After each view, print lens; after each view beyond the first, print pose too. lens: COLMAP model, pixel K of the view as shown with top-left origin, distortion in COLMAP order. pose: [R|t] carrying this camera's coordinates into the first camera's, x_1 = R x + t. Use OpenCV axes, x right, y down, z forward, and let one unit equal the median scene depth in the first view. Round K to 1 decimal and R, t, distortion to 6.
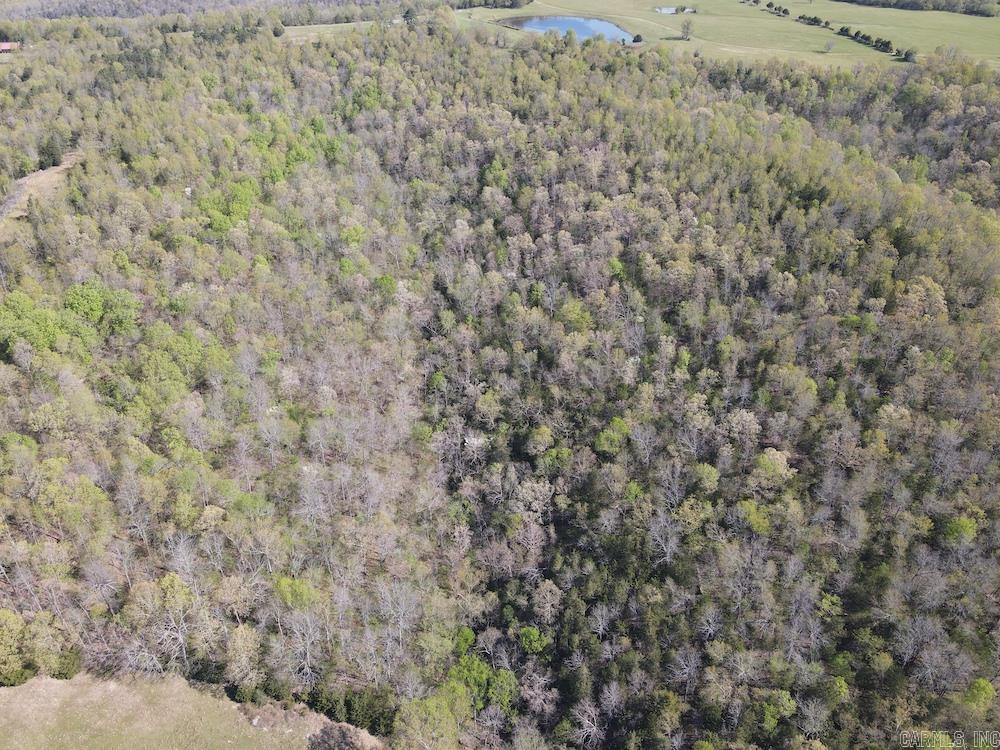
lens RADIAL K [[735.3, 0, 498.9], [0, 735.3, 378.4], [0, 0, 1]] dist [0.000724, 0.024354]
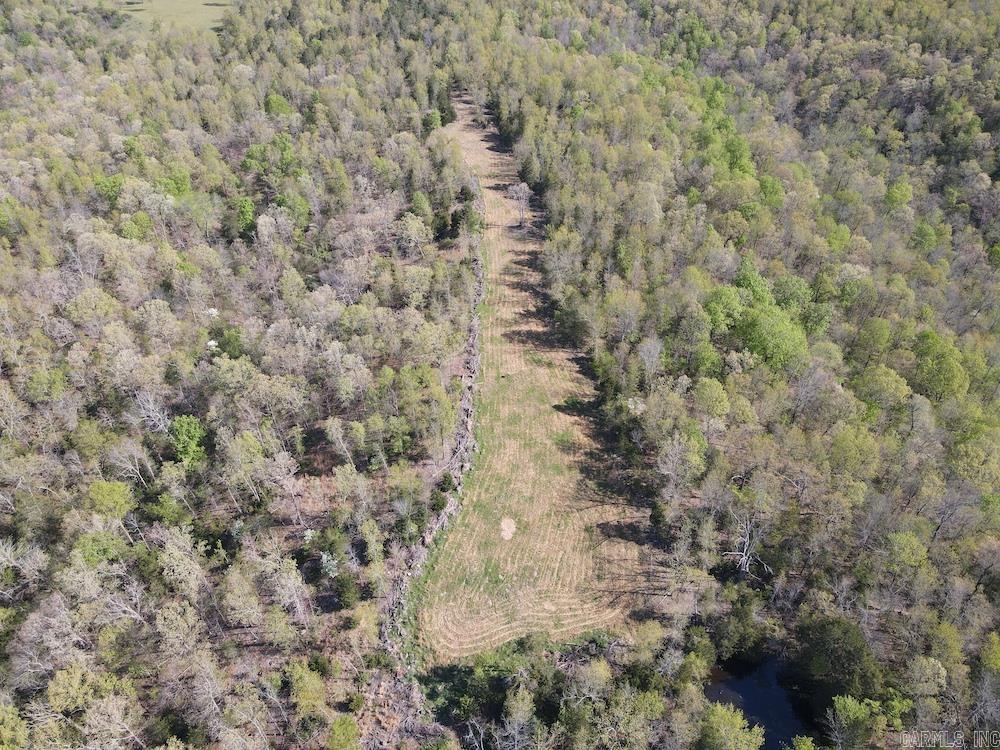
lens RADIAL K [[735.3, 0, 498.9], [0, 735.3, 378.4], [0, 0, 1]] dist [0.000724, 0.024354]
pose [[0.998732, -0.035736, 0.035446, -0.518830], [0.033572, 0.997641, 0.059883, -0.043217], [-0.037502, -0.058617, 0.997576, 0.142655]]
